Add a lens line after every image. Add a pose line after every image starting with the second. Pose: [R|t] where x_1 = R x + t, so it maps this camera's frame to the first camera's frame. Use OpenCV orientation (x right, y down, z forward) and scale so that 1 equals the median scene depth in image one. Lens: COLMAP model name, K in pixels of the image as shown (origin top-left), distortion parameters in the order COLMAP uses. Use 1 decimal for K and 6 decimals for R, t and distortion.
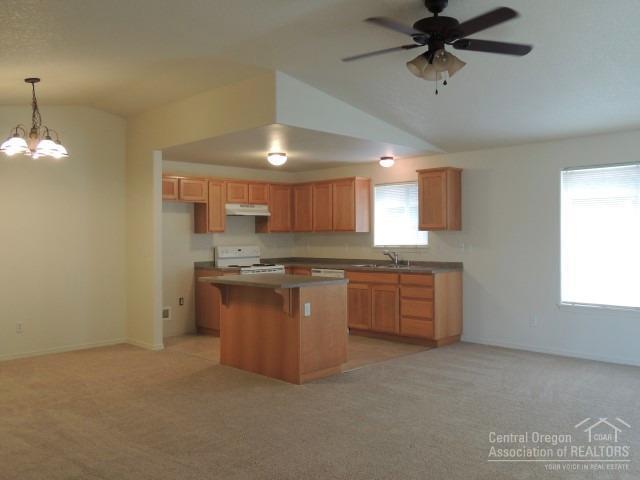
lens RADIAL K [[554.2, 0, 320.0], [0, 554.2, 240.0], [0, 0, 1]] dist [-0.017100, -0.016209]
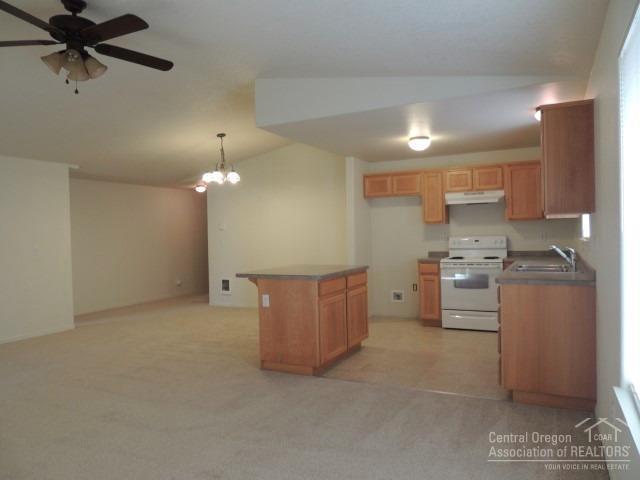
lens RADIAL K [[478.2, 0, 320.0], [0, 478.2, 240.0], [0, 0, 1]] dist [0.005345, 0.001833]
pose [[0.317891, 0.011726, -0.948055, 0.576815], [0.023035, 0.999533, 0.020087, -0.005489], [0.947848, -0.028224, 0.317472, 0.527234]]
